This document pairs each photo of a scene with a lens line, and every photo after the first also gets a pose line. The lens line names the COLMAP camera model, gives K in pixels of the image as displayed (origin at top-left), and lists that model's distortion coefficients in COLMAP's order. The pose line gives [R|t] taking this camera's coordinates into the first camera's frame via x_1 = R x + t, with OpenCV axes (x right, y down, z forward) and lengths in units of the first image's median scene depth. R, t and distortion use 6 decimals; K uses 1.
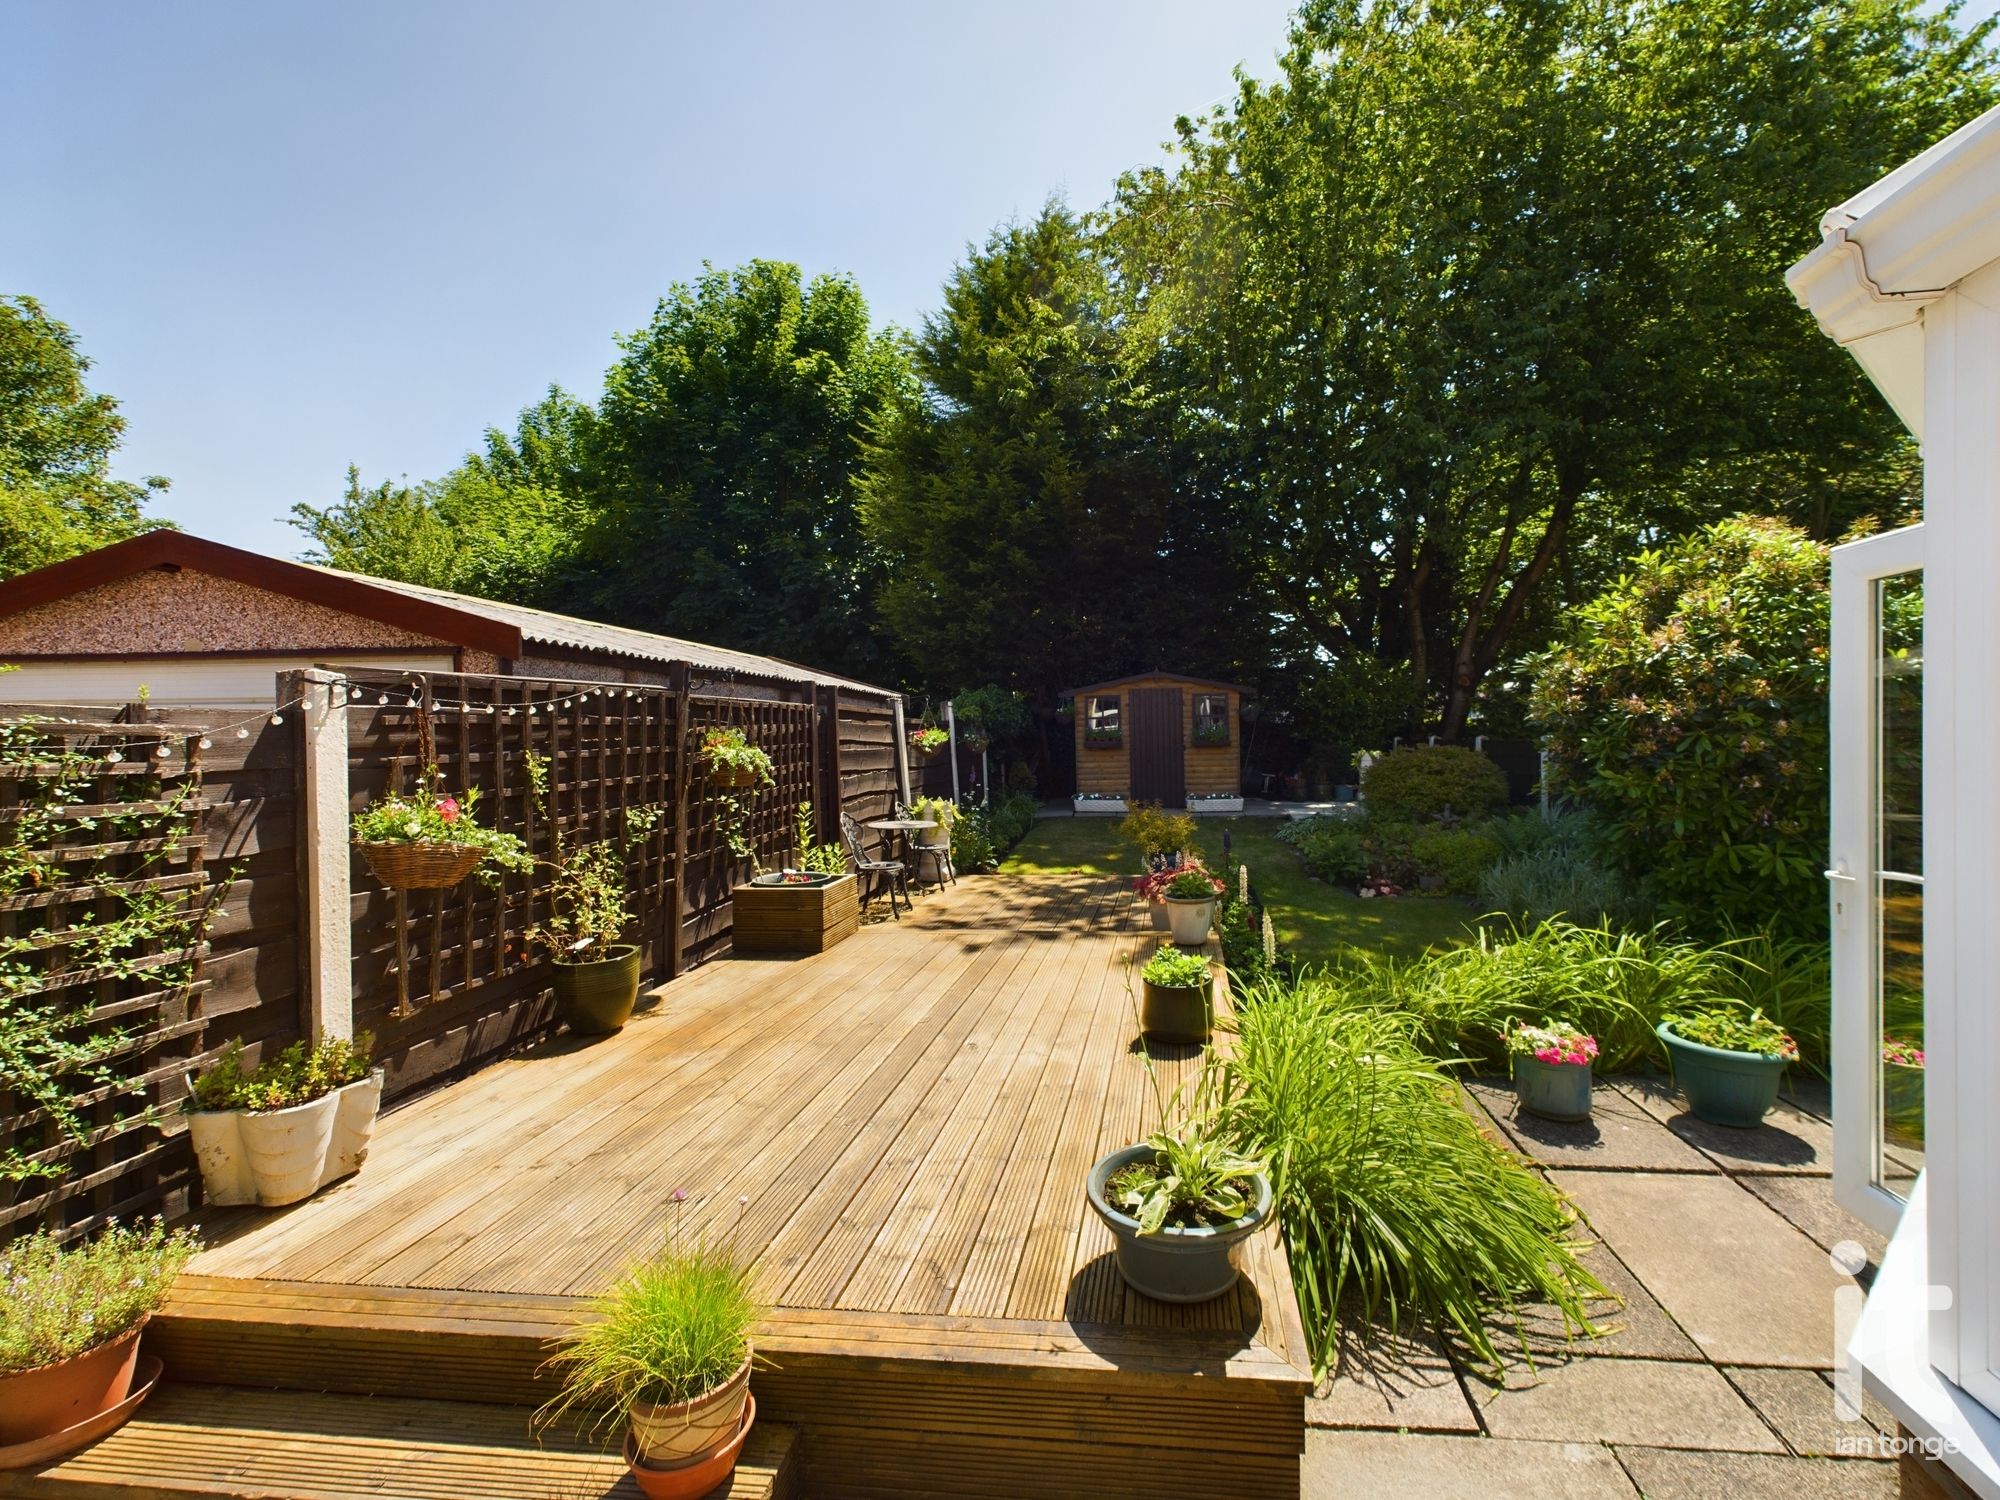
lens RADIAL K [[809.1, 0, 1102.7], [0, 809.1, 768.0], [0, 0, 1]] dist [0.008307, 0.000848]
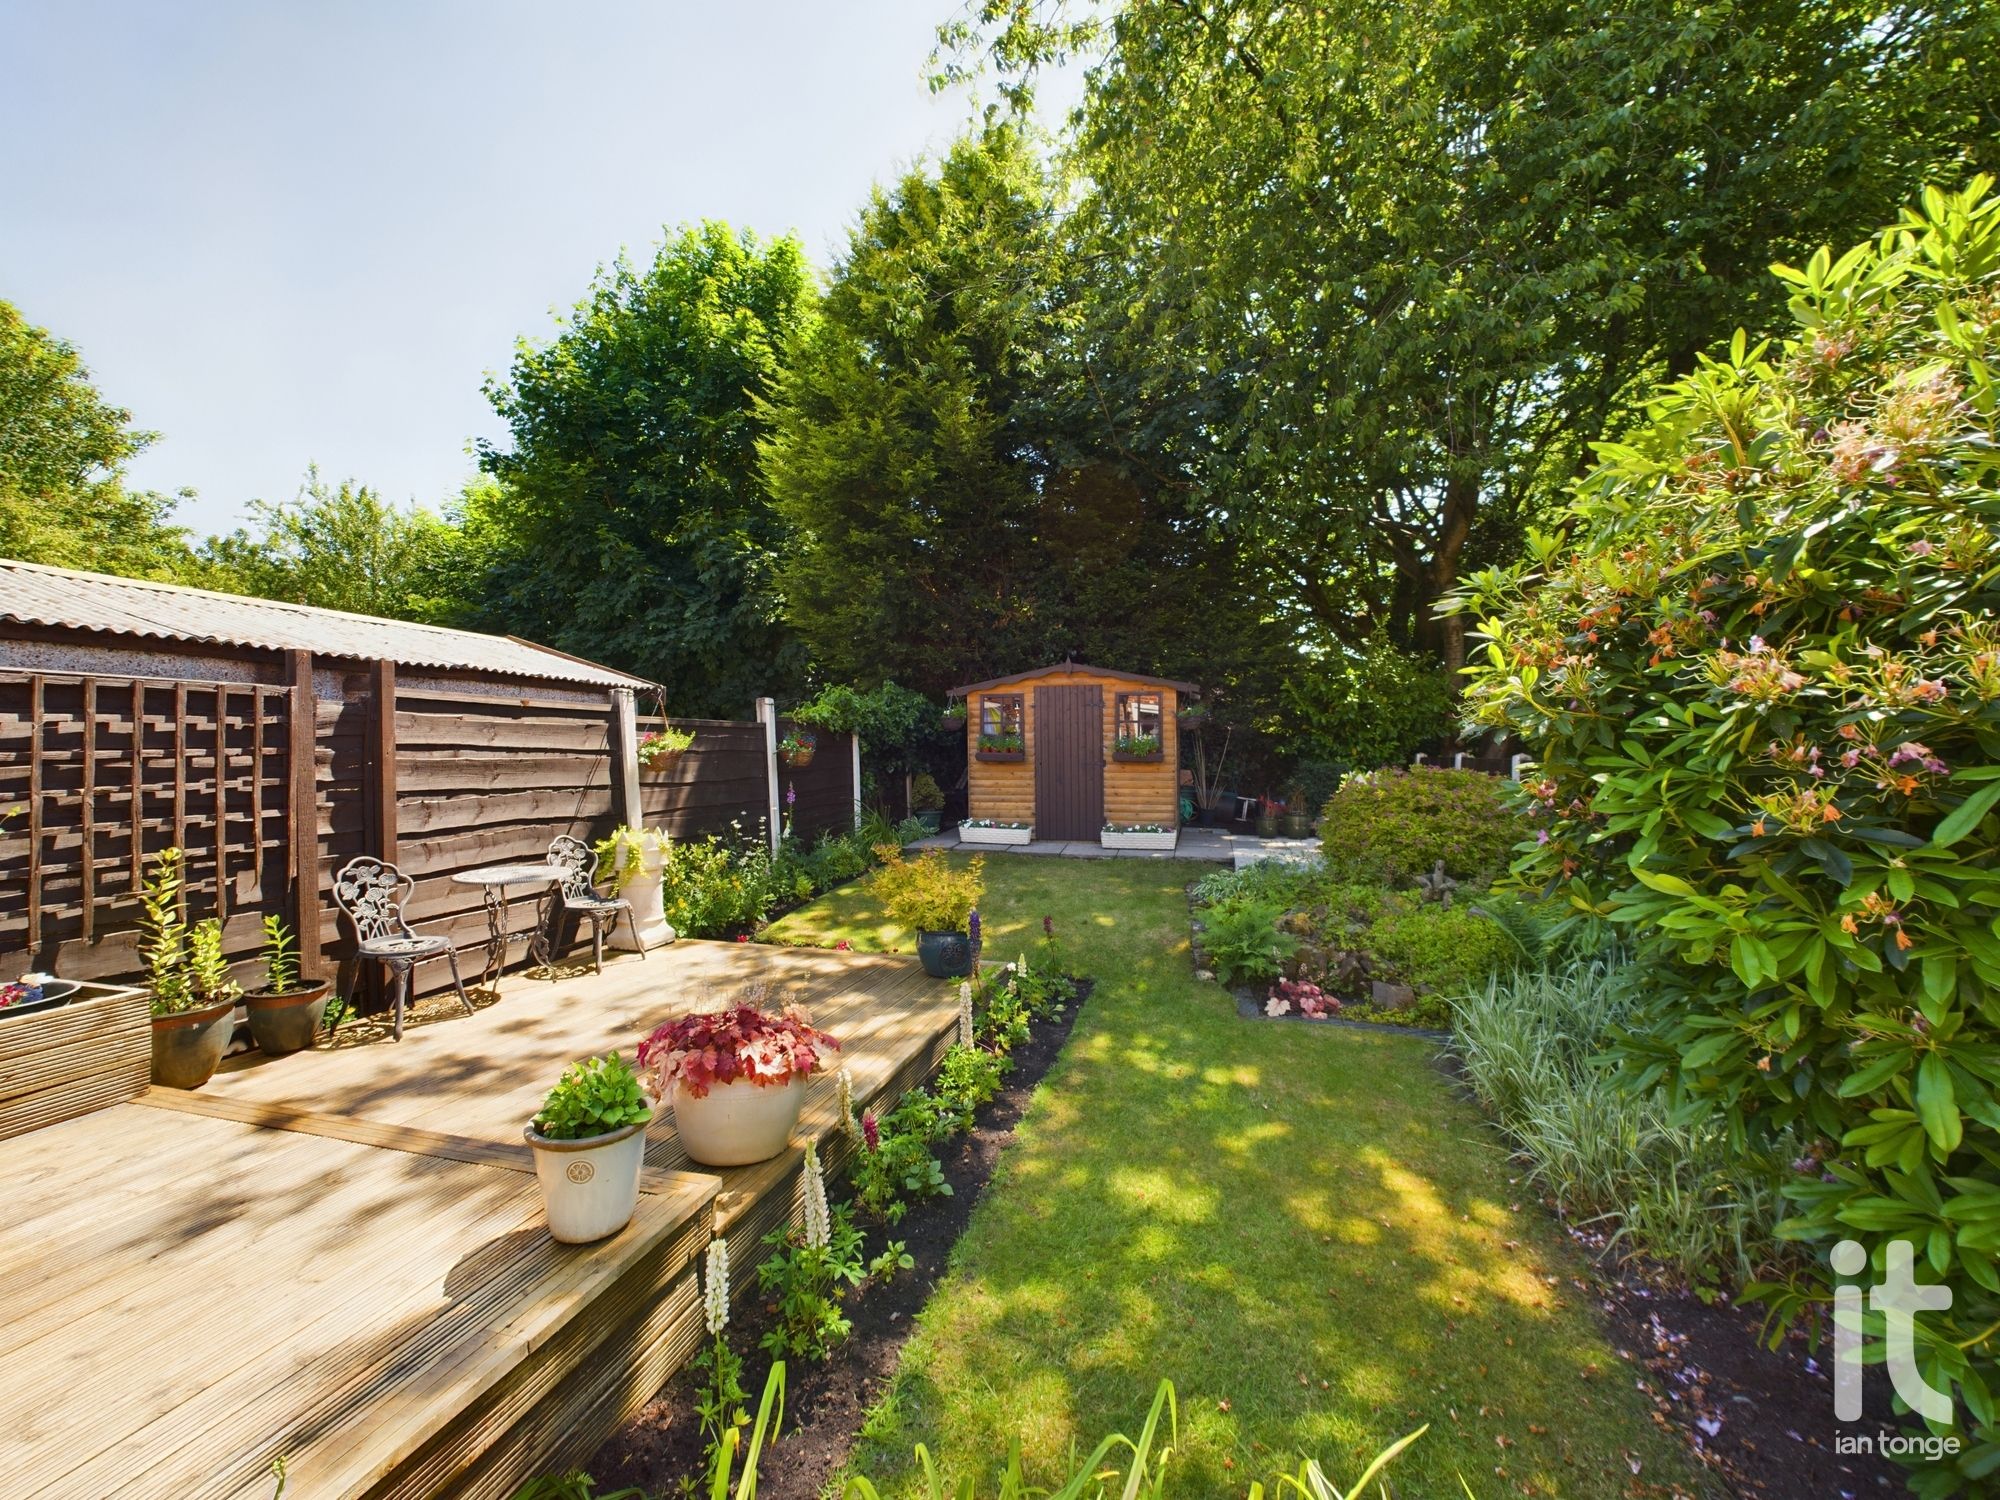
lens RADIAL K [[809.1, 0, 1030.8], [0, 809.1, 769.8], [0, 0, 1]] dist [0.008307, 0.000848]
pose [[0.985792, 0.022908, -0.166403, 0.440191], [-0.024569, 0.999667, -0.007931, -0.030651], [0.166166, 0.011906, 0.986026, 0.656975]]
